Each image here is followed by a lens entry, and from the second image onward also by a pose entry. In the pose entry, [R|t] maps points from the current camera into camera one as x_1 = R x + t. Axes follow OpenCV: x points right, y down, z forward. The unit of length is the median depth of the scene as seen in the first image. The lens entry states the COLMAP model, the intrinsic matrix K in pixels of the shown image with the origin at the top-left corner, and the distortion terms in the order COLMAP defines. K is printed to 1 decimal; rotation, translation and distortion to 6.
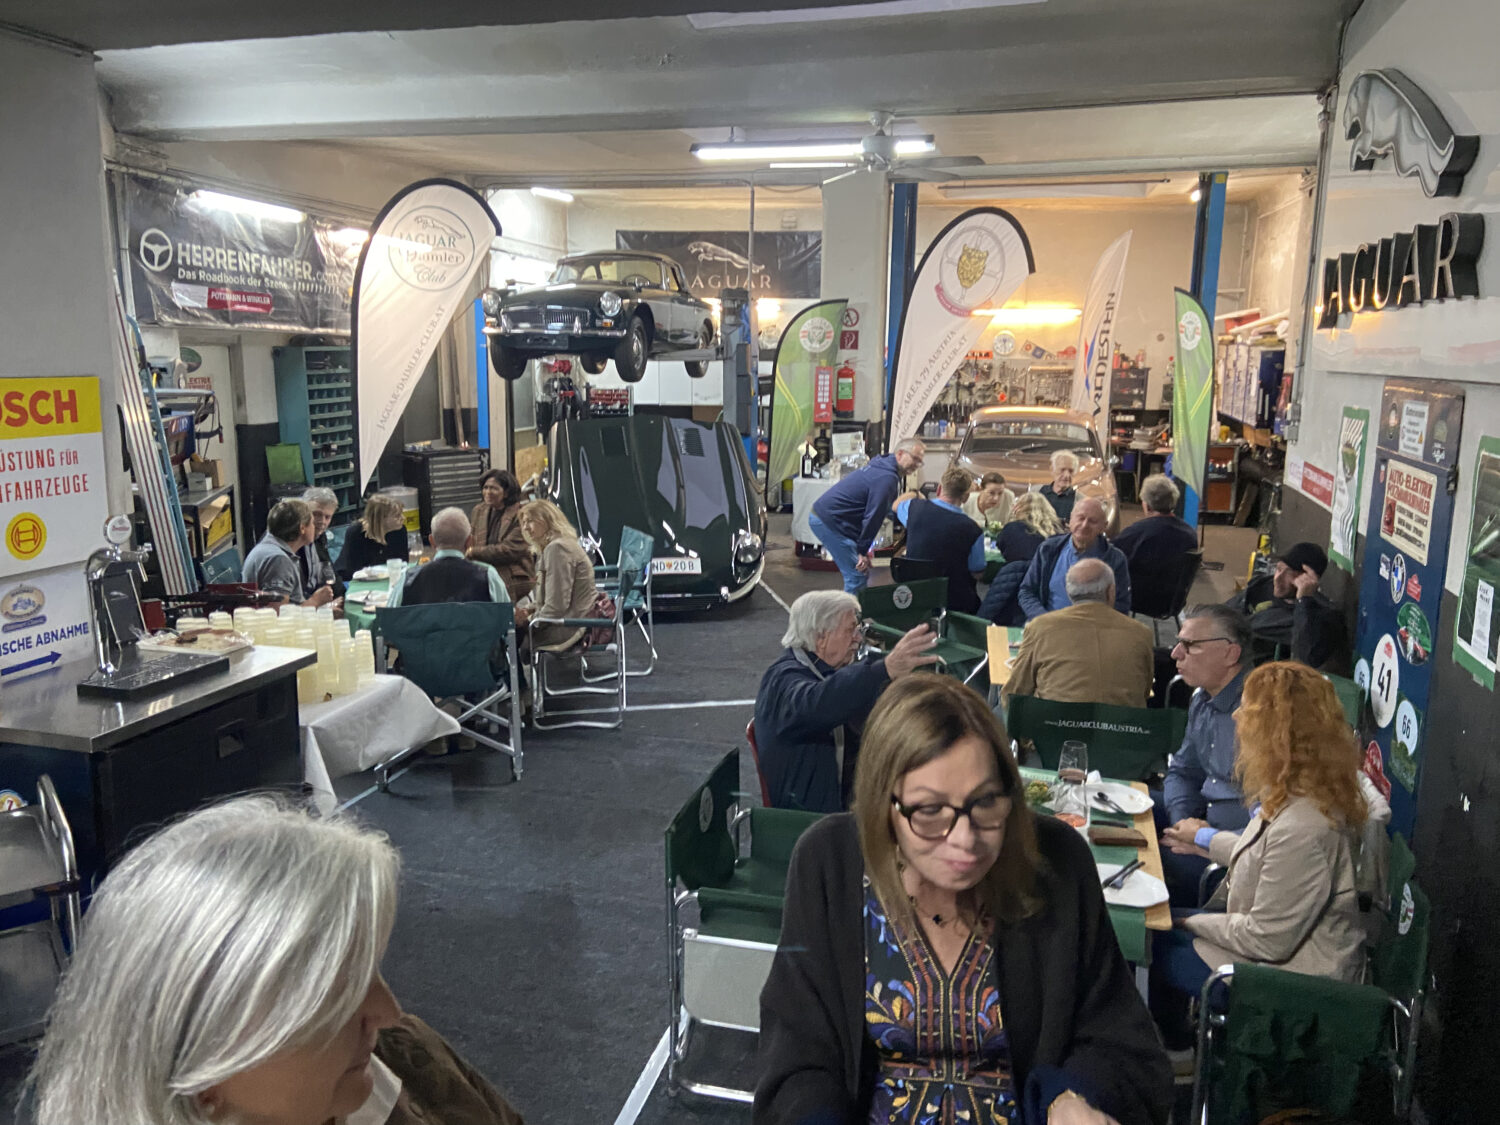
lens RADIAL K [[1140.1, 0, 749.1], [0, 1140.1, 555.6], [0, 0, 1]] dist [0.129530, -0.158736]
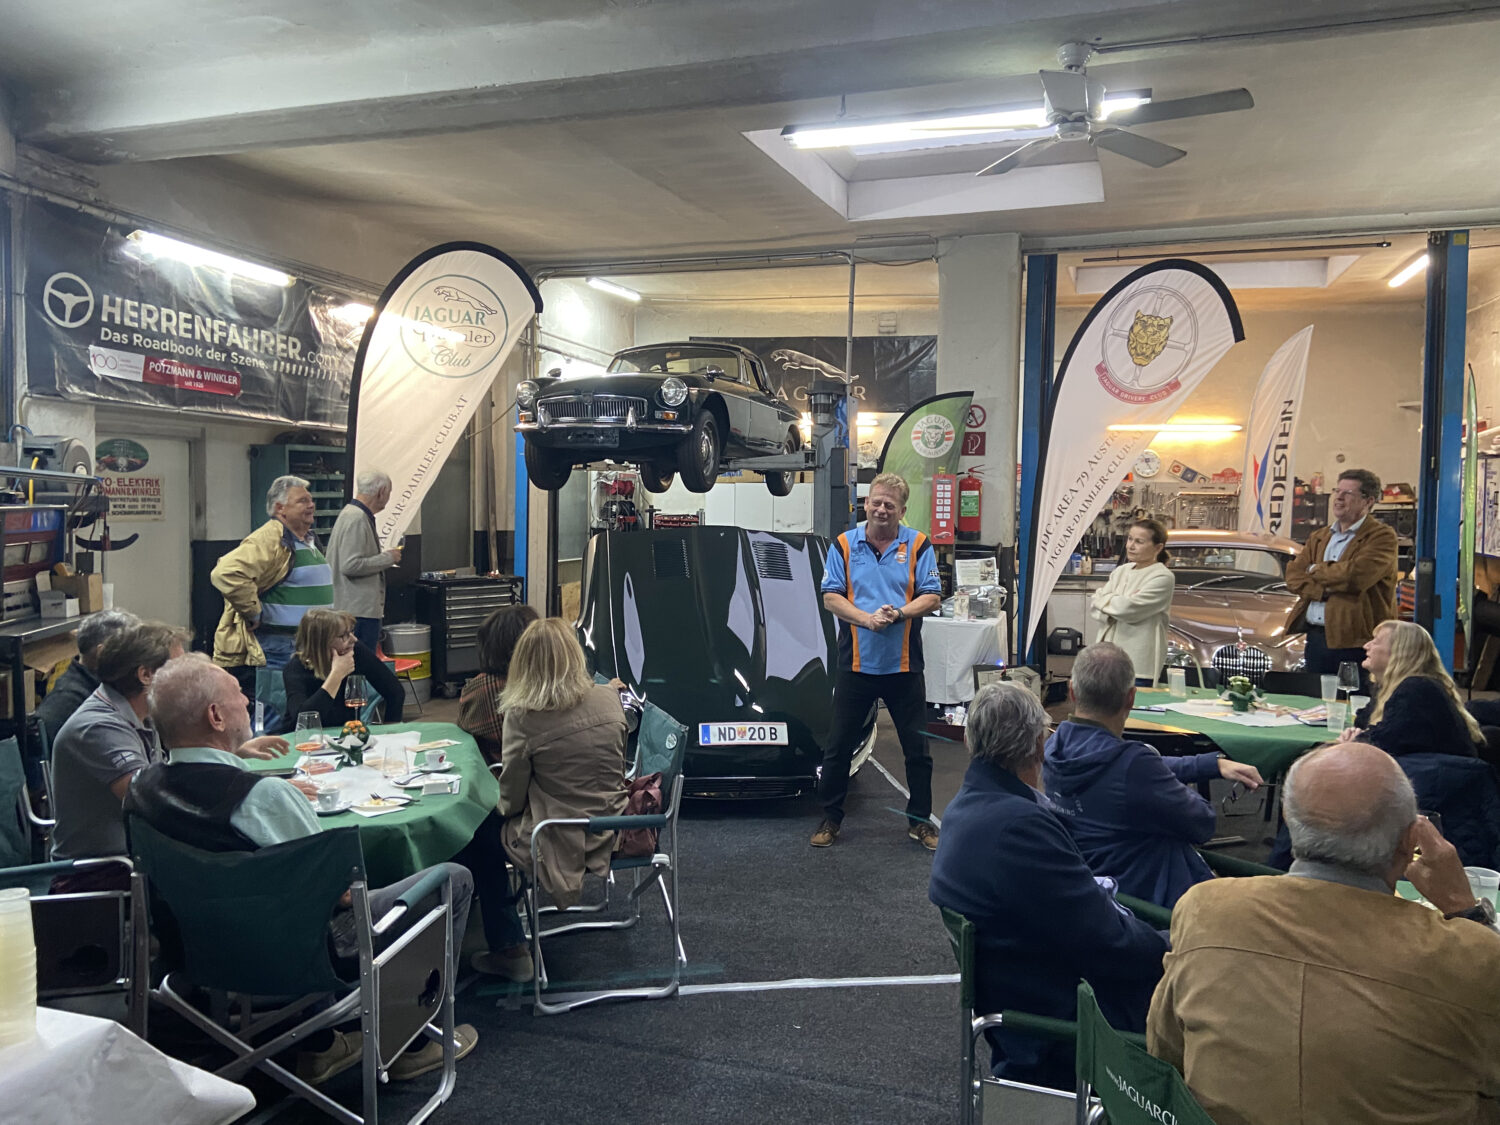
lens RADIAL K [[1140.1, 0, 749.1], [0, 1140.1, 555.6], [0, 0, 1]] dist [0.129530, -0.158736]
pose [[0.997750, 0.006227, -0.066753, -0.016113], [-0.014952, 0.991267, -0.131020, -0.005649], [0.065354, 0.131723, 0.989130, 0.242493]]
